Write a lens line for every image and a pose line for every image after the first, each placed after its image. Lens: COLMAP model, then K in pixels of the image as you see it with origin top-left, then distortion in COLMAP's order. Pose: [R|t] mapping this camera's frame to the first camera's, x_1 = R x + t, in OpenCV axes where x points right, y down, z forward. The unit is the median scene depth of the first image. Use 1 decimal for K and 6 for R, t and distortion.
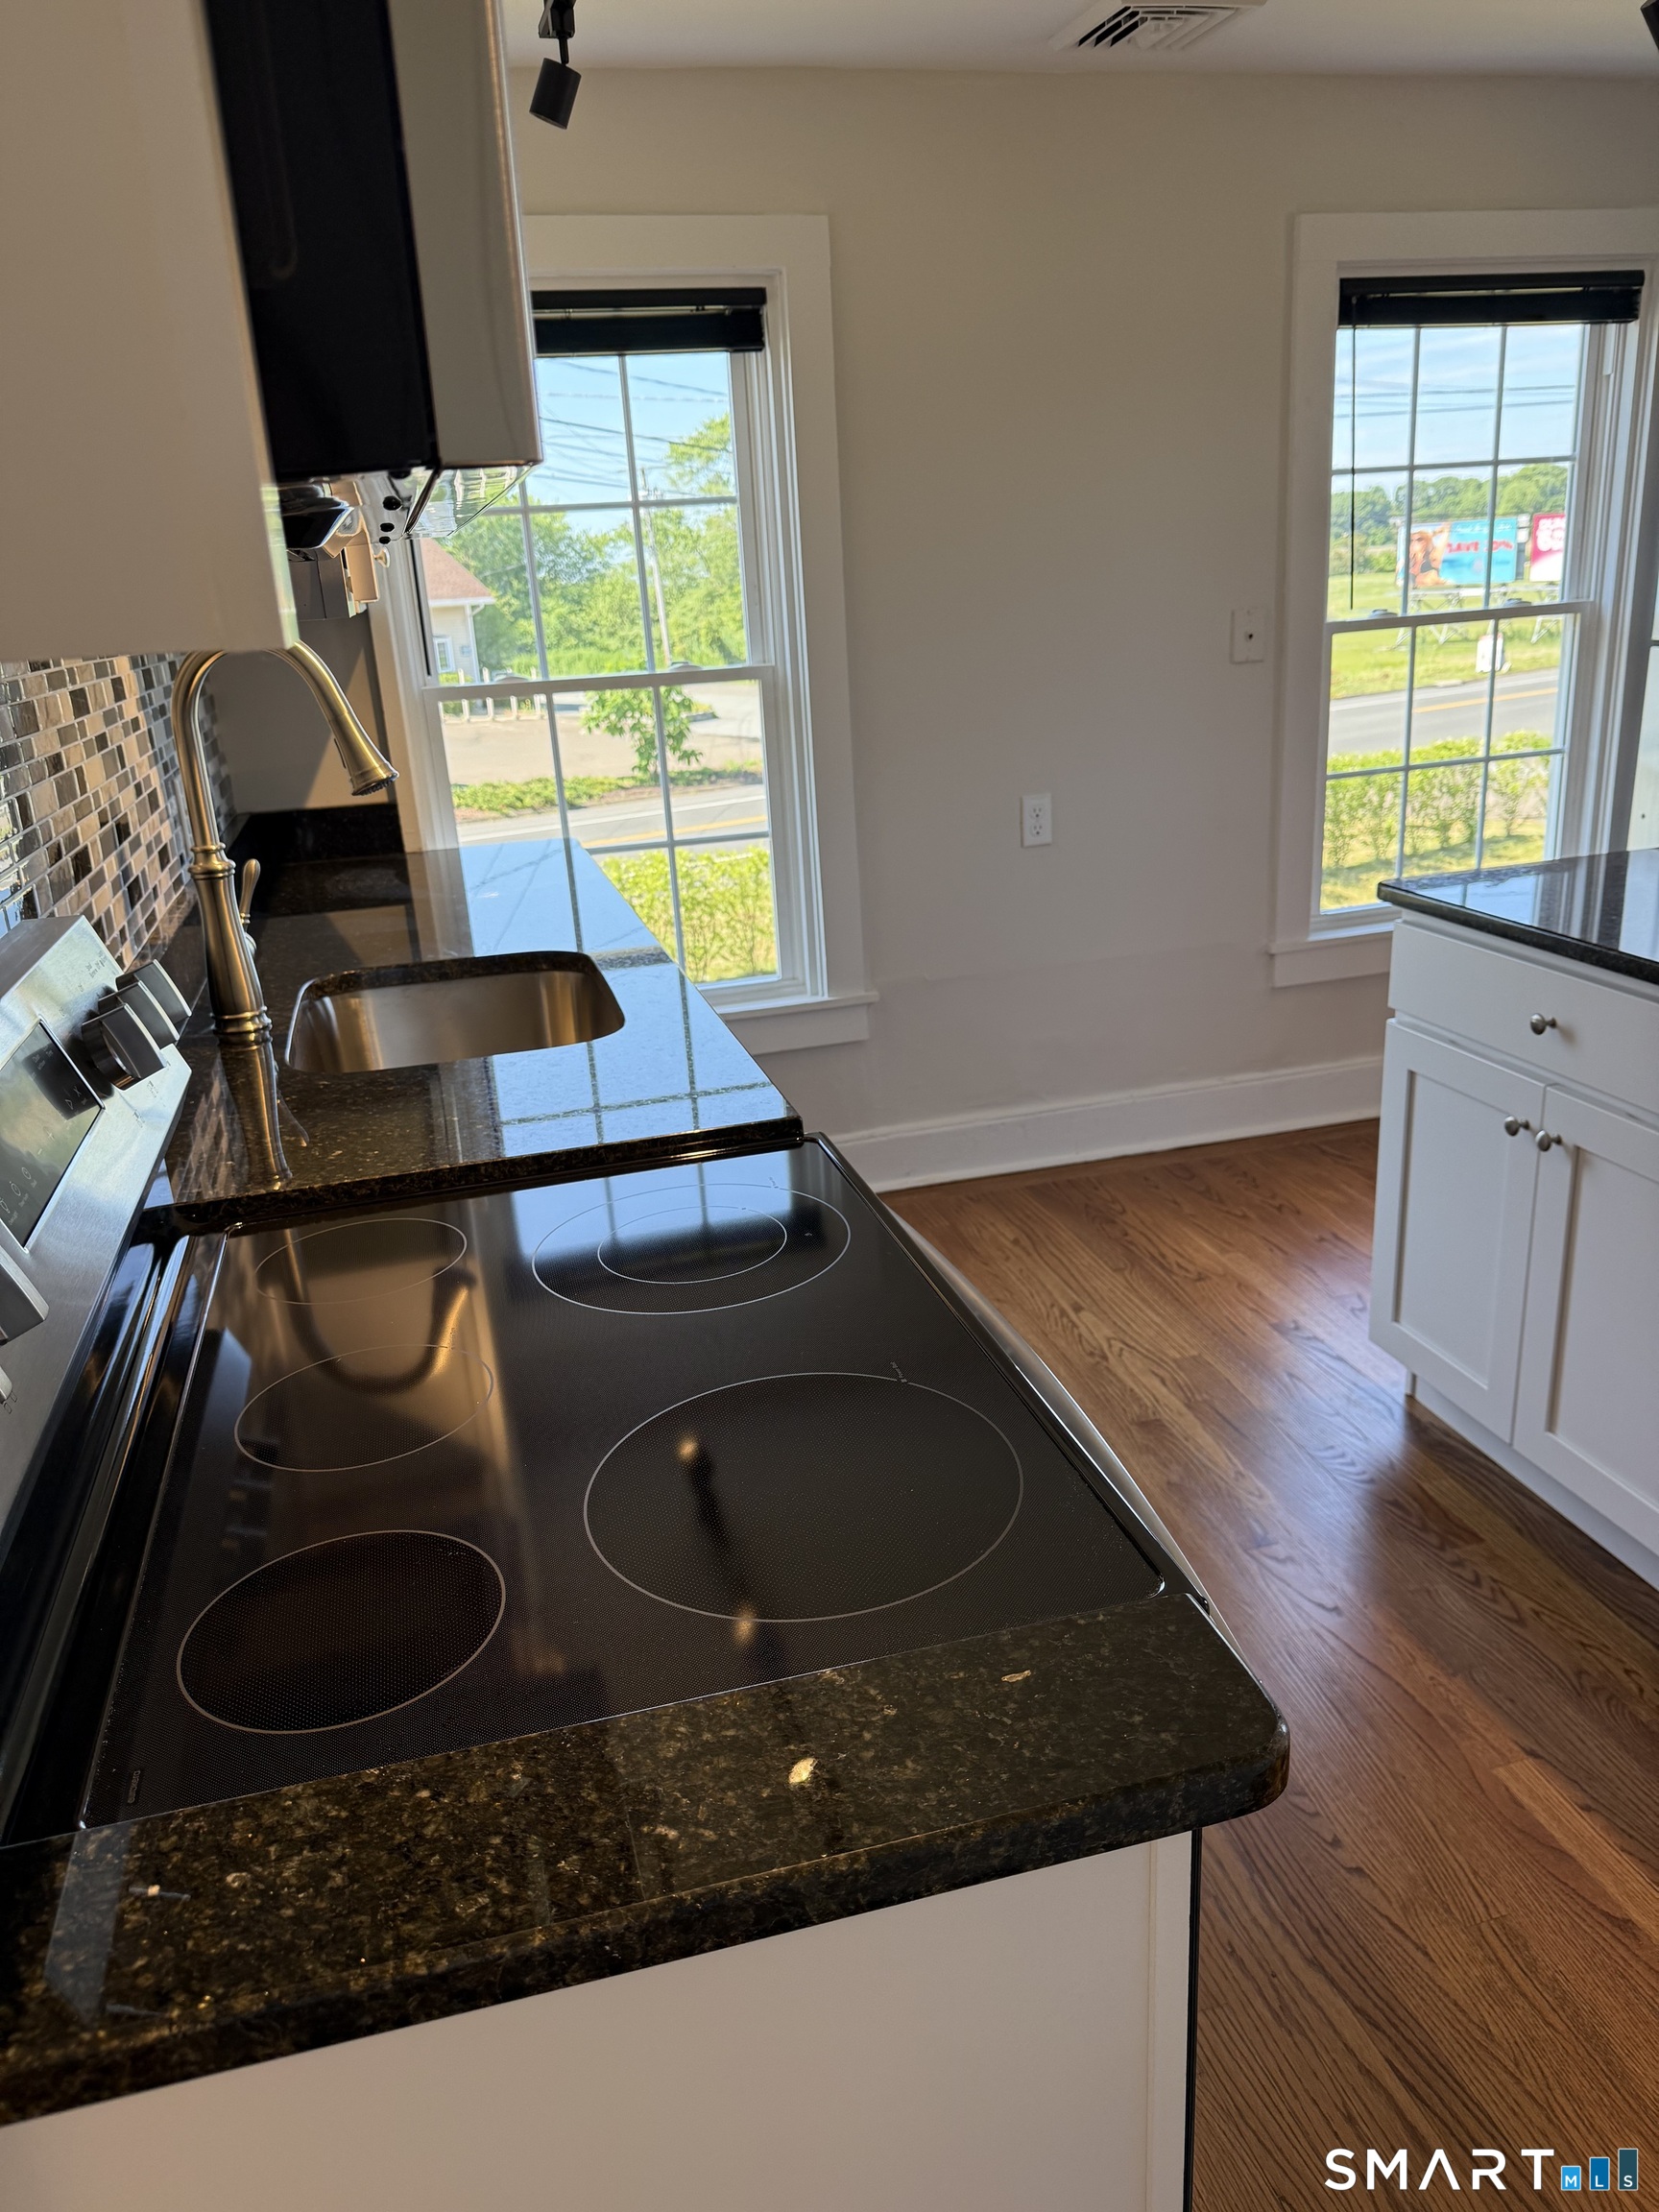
lens RADIAL K [[1549.0, 0, 819.1], [0, 1549.0, 1099.6], [0, 0, 1]] dist [0.152815, -0.237834]
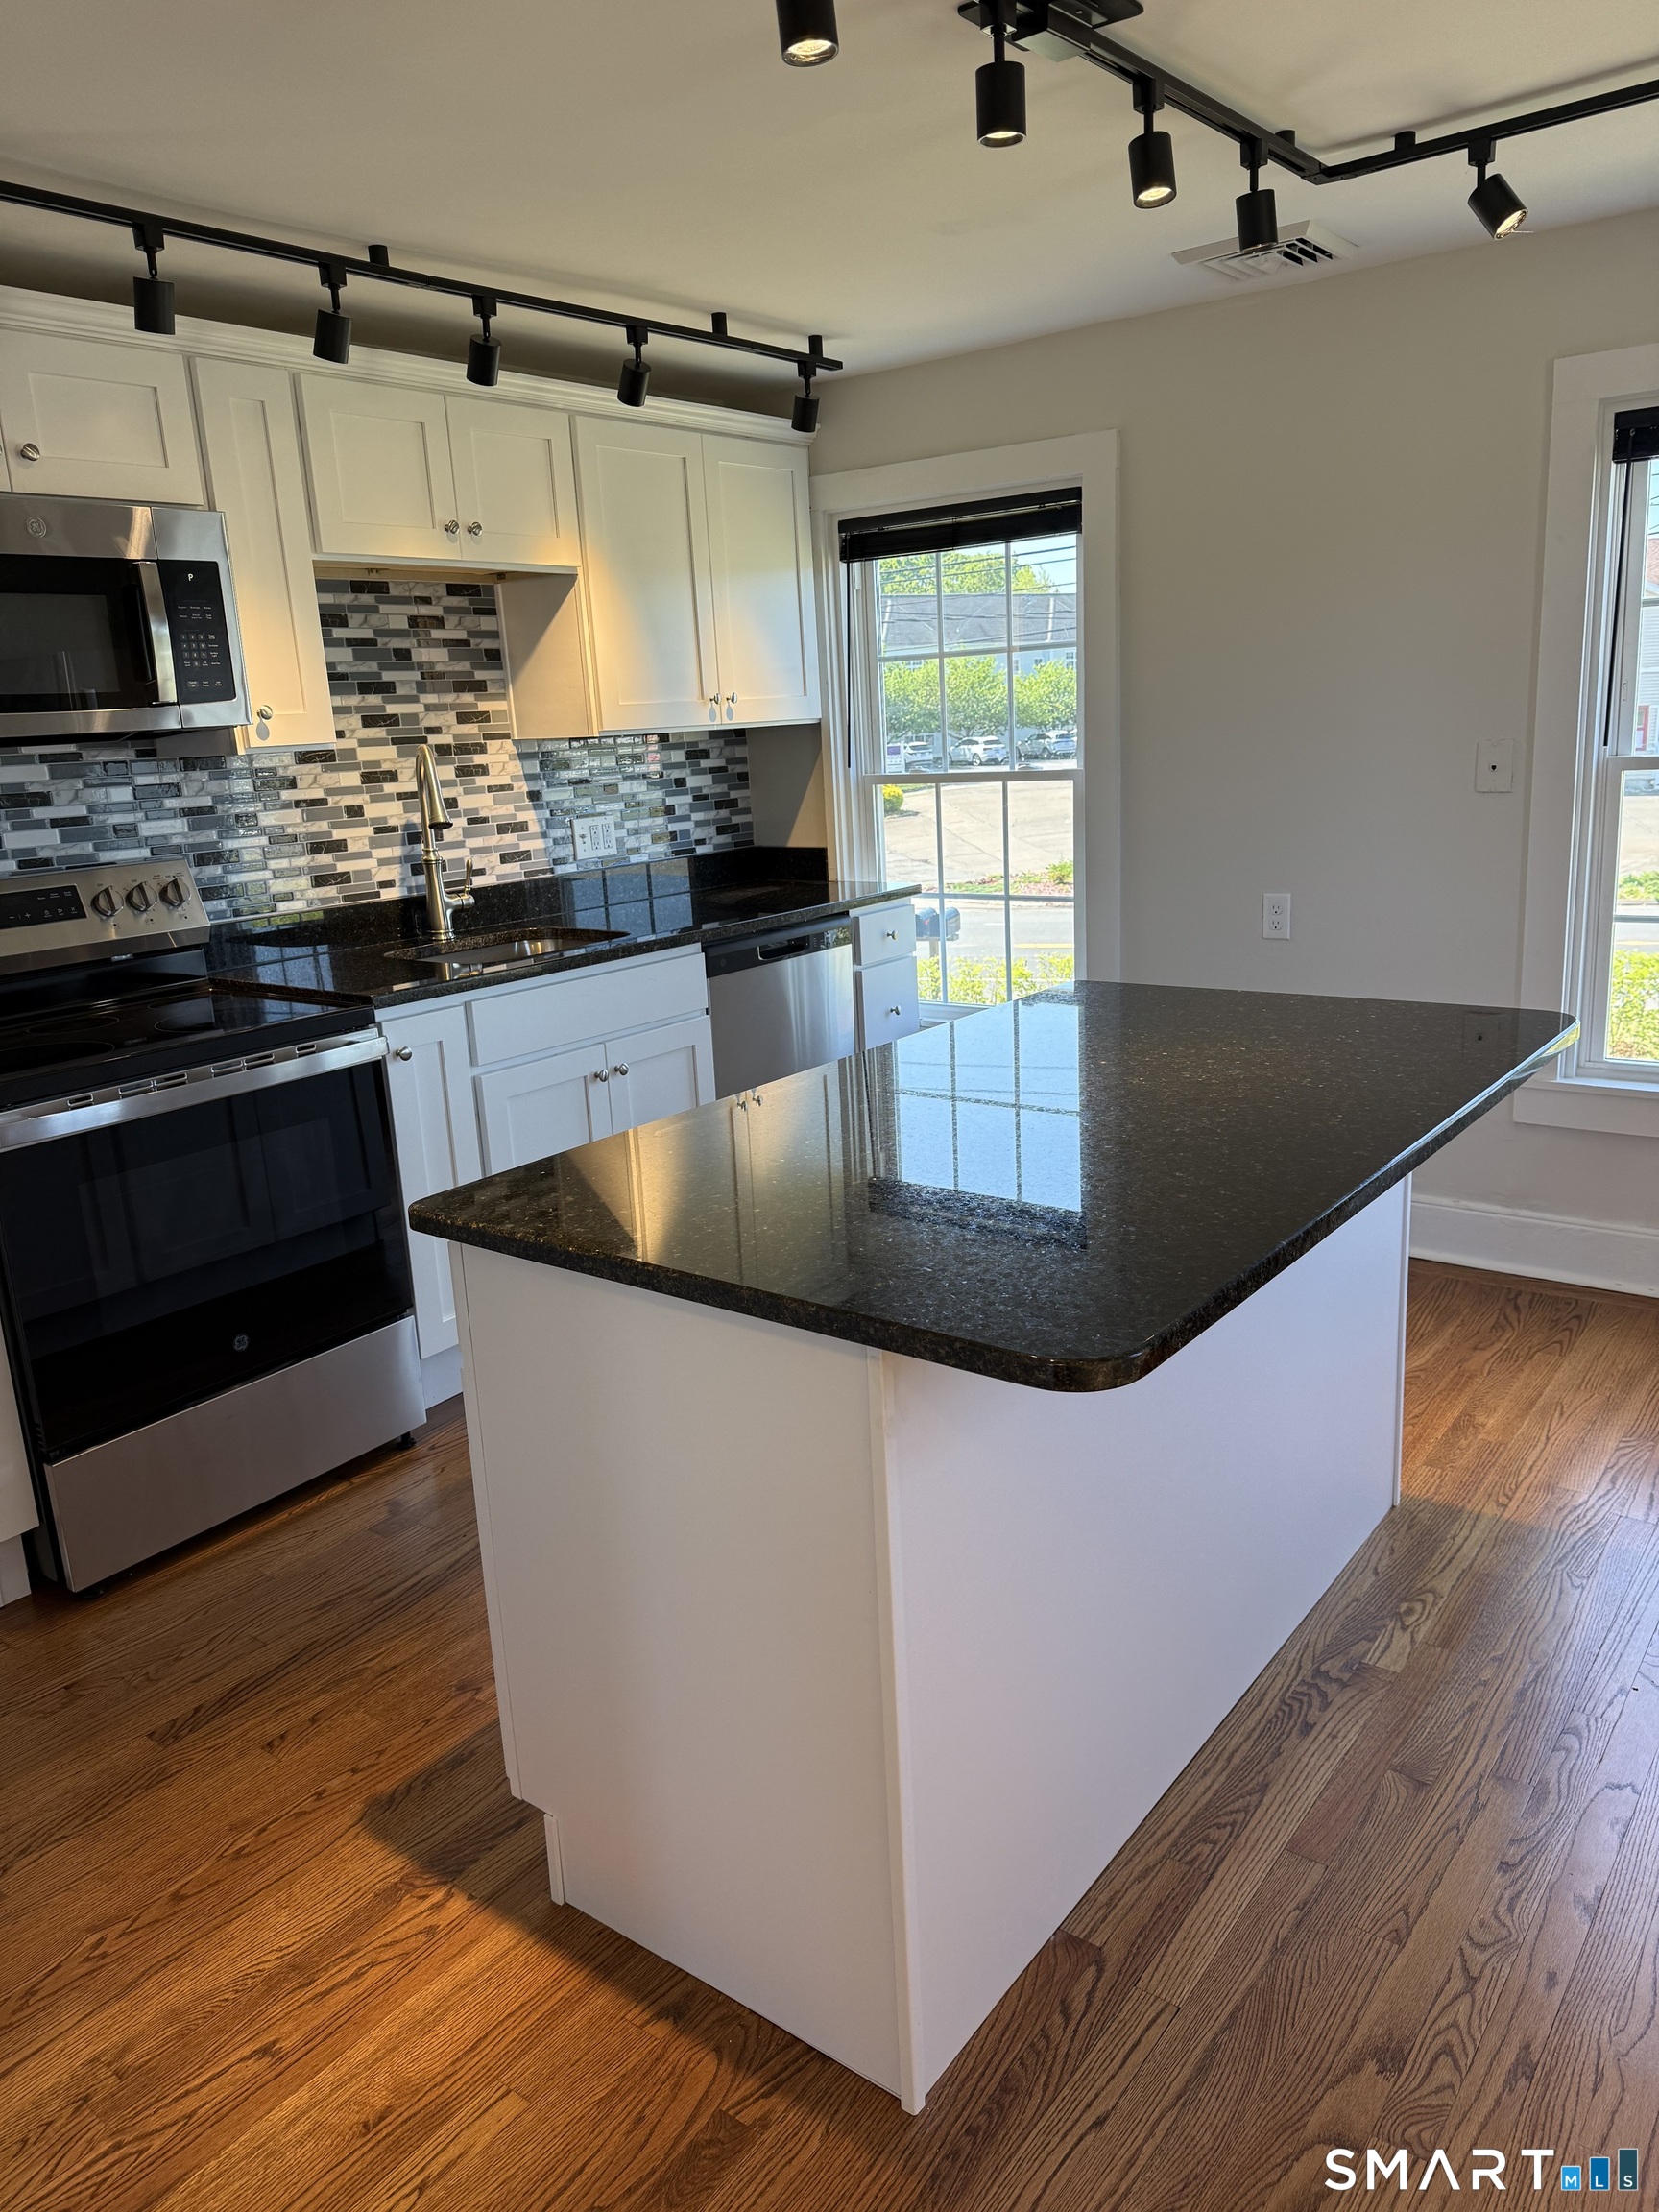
lens RADIAL K [[1544.5, 0, 829.5], [0, 1544.5, 1106.0], [0, 0, 1]] dist [-0.001399, -0.003438]
pose [[0.618793, 0.214168, -0.755796, 0.915615], [-0.233005, 0.968860, 0.083775, -0.076815], [0.750202, 0.124265, 0.649426, 0.083730]]
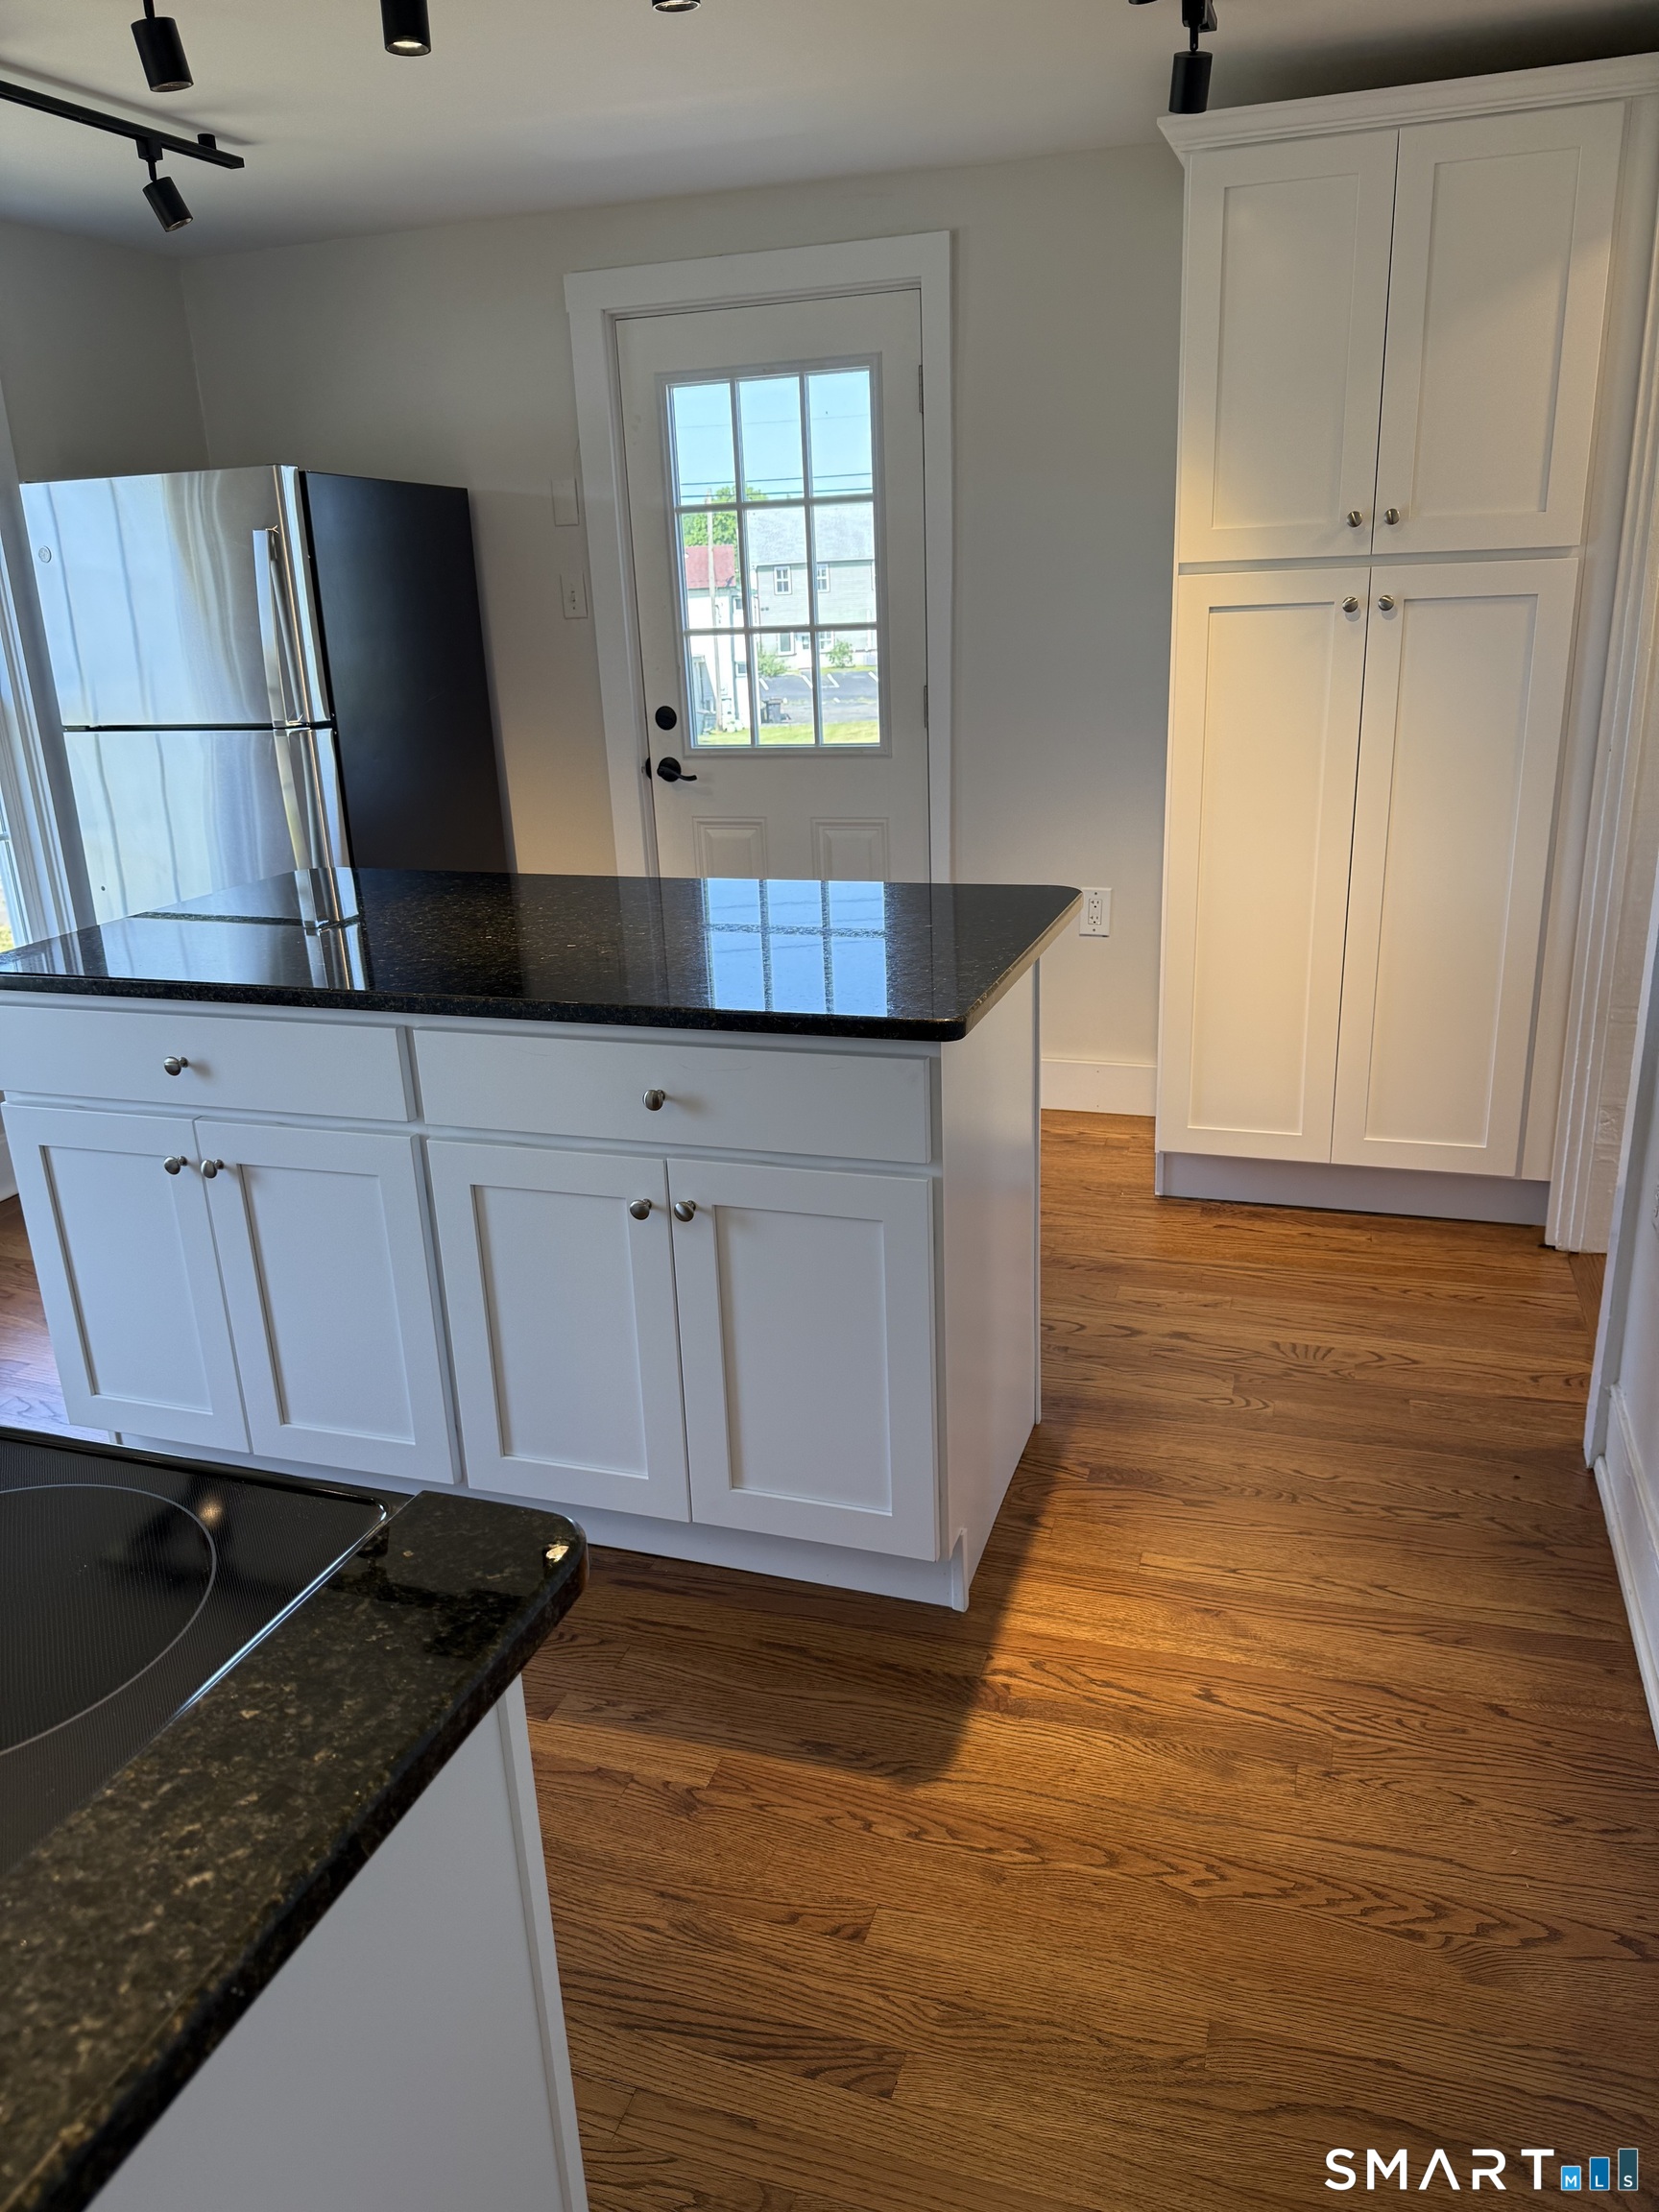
lens RADIAL K [[1549.0, 0, 819.1], [0, 1549.0, 1099.6], [0, 0, 1]] dist [0.152815, -0.237834]
pose [[0.556621, -0.217811, 0.801705, -0.160772], [0.270392, 0.959973, 0.073078, 0.014442], [-0.785532, 0.176098, 0.593236, 0.020924]]
